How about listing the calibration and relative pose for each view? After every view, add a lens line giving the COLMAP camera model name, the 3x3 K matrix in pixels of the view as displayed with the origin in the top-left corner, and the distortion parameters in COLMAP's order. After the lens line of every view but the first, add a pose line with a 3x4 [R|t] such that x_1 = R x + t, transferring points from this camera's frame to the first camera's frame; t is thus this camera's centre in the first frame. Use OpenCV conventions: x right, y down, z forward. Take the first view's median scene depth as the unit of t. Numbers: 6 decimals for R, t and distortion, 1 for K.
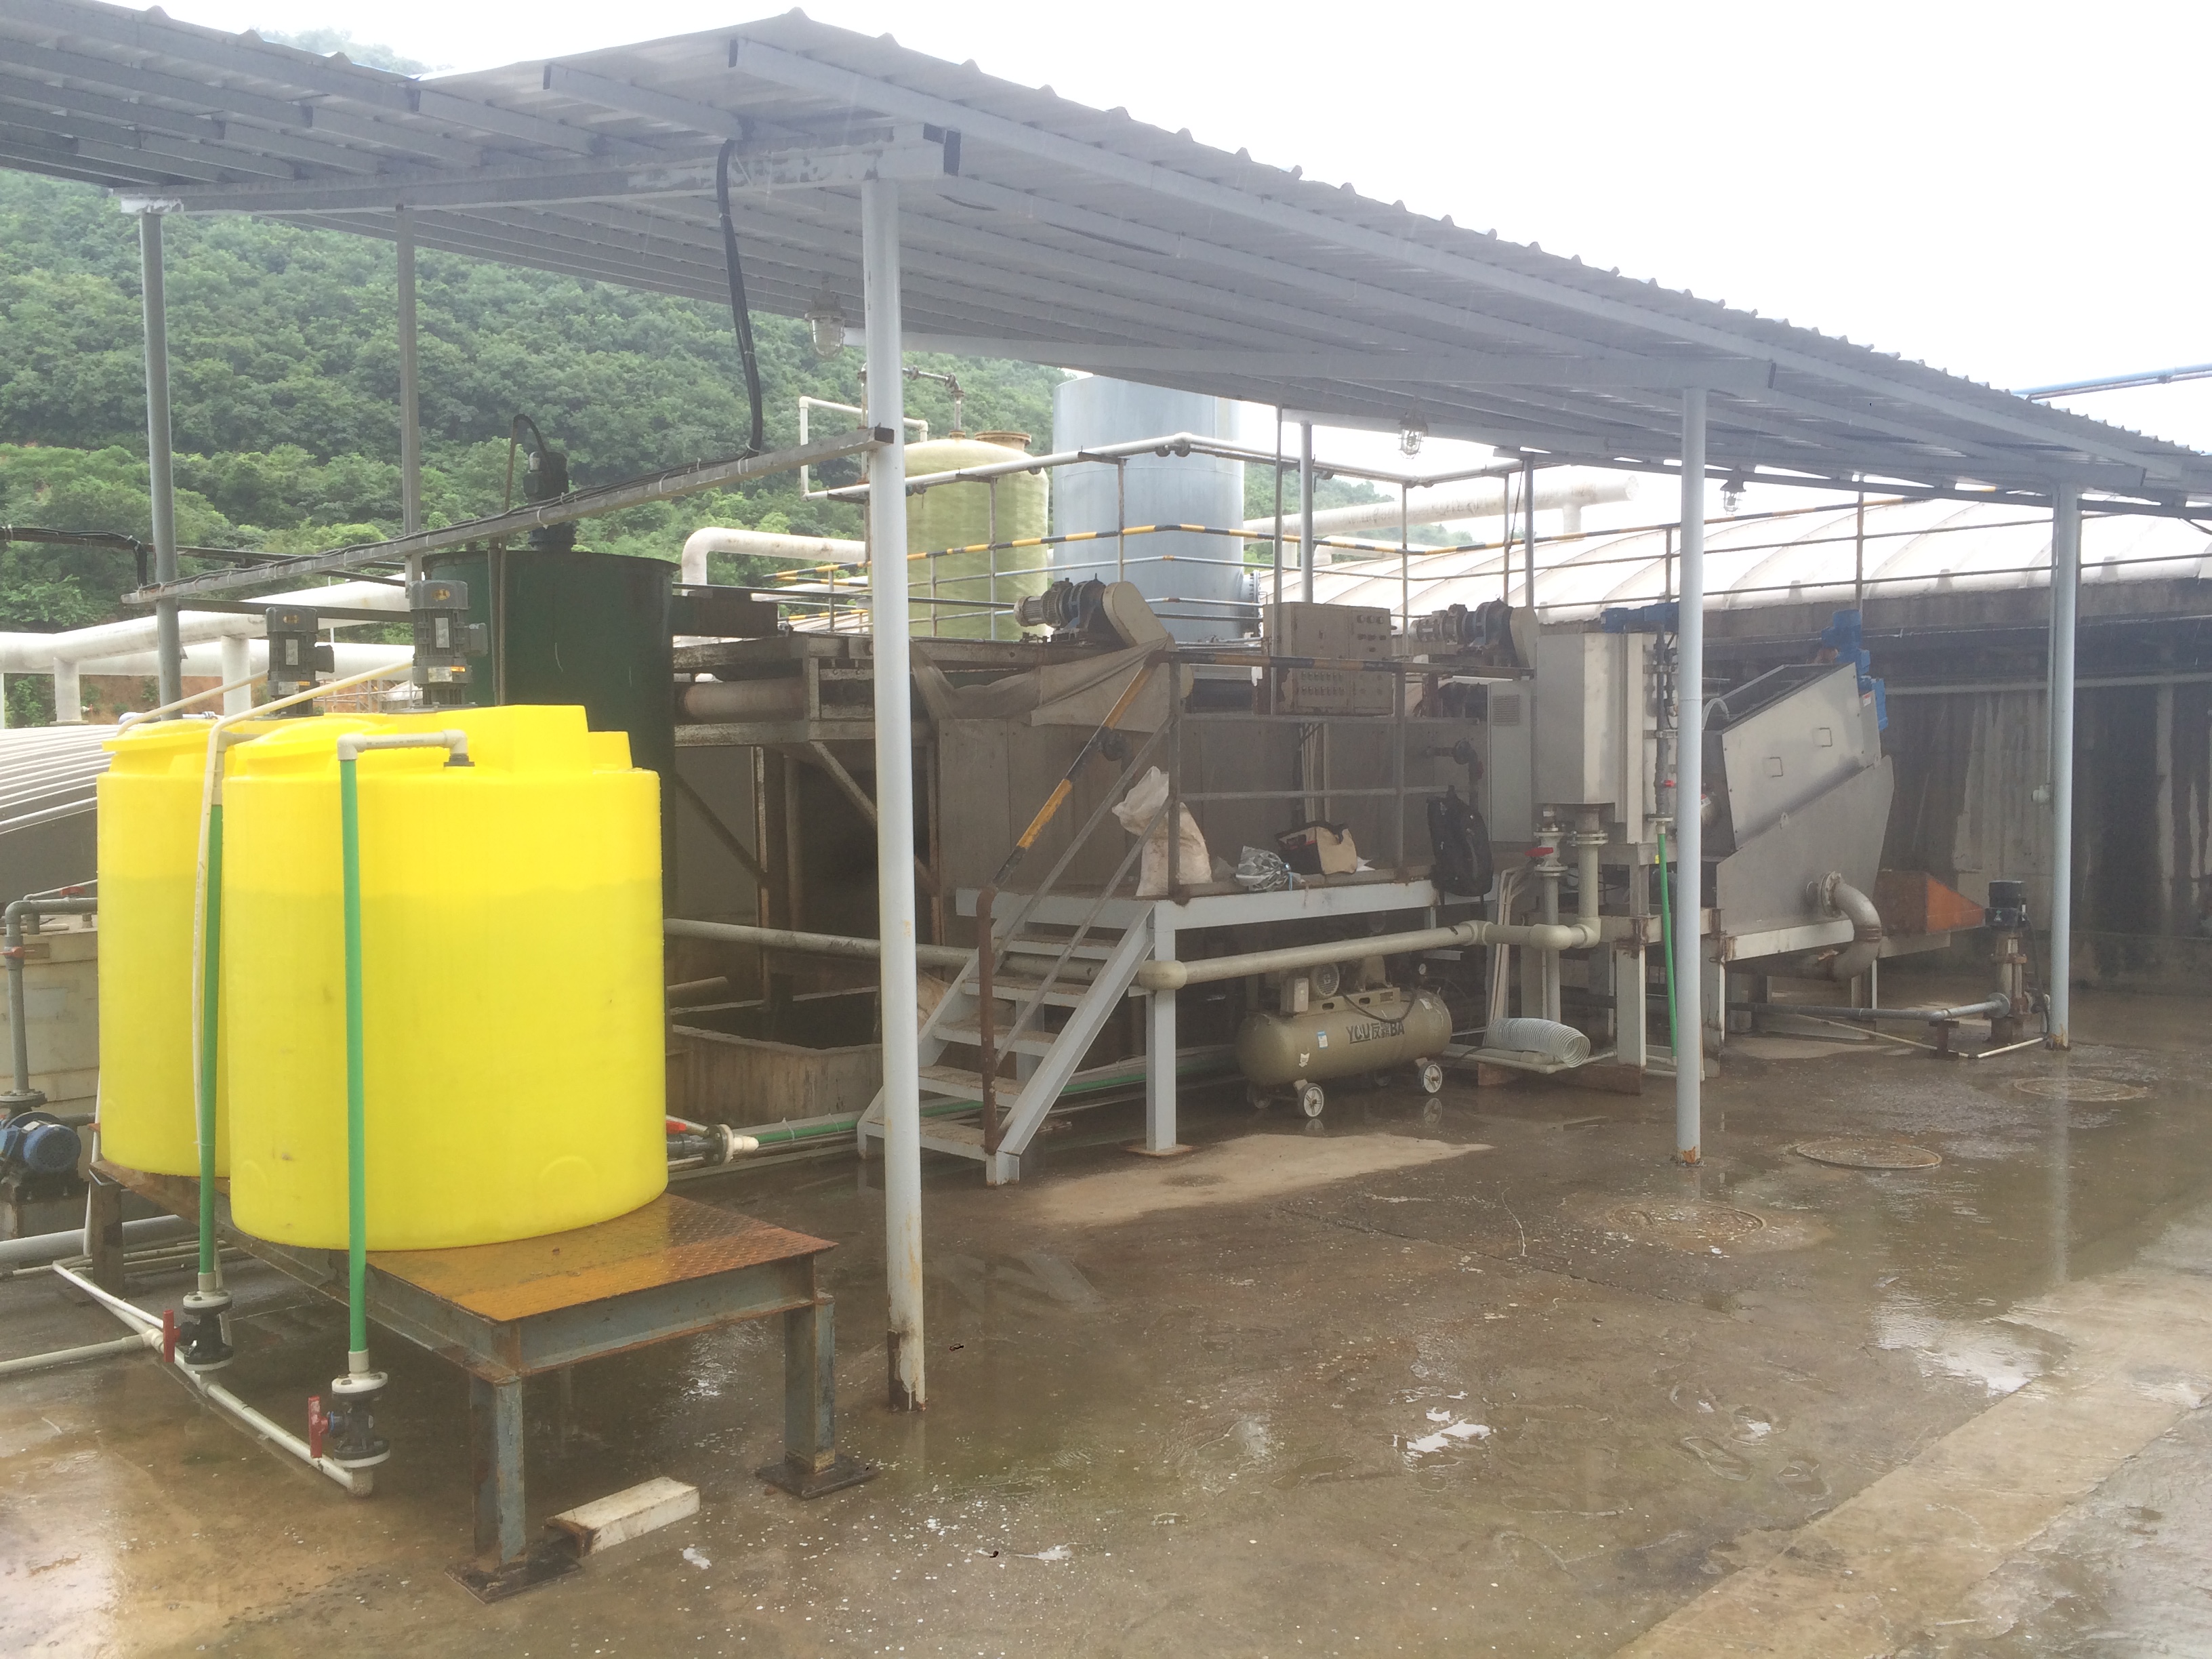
lens RADIAL K [[1937.0, 0, 1097.8], [0, 1937.0, 830.8], [0, 0, 1]] dist [0.090598, -0.133191]
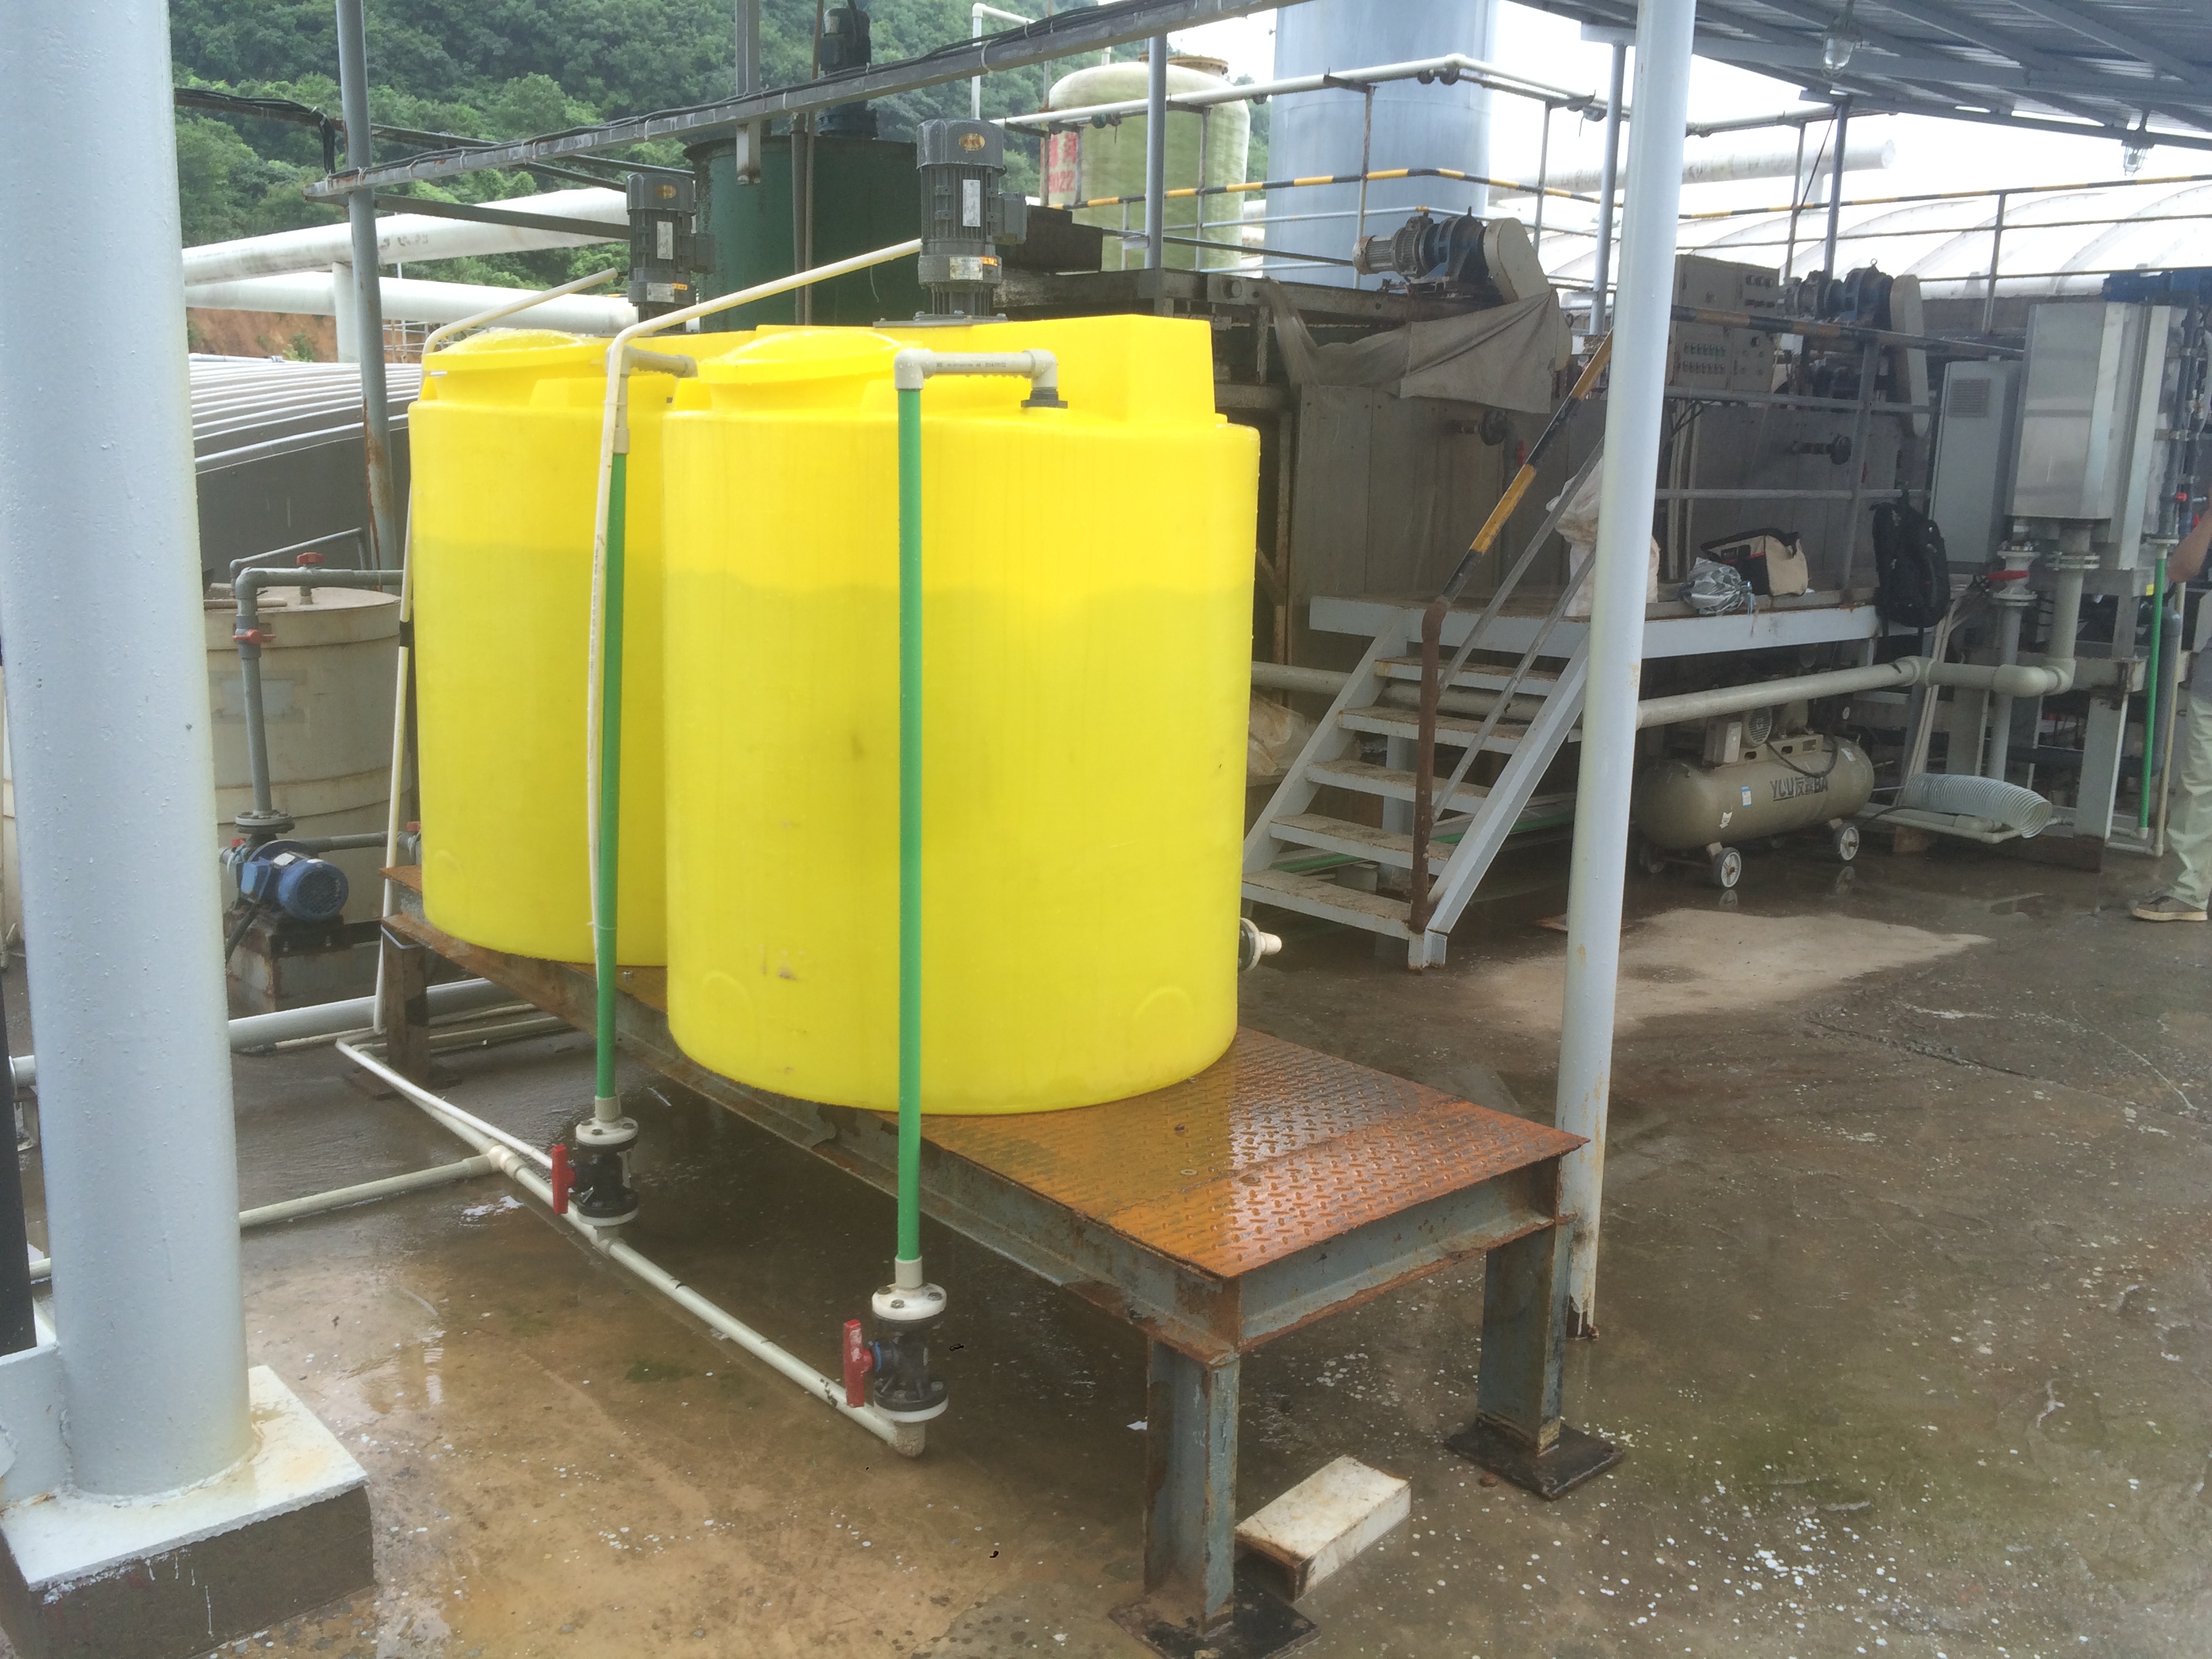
lens RADIAL K [[1937.0, 0, 1096.9], [0, 1937.0, 837.6], [0, 0, 1]] dist [0.090598, -0.133191]
pose [[0.999081, 0.041332, -0.011345, -0.160133], [-0.038986, 0.986324, 0.160139, 0.002297], [0.017808, -0.159549, 0.987029, 0.178187]]
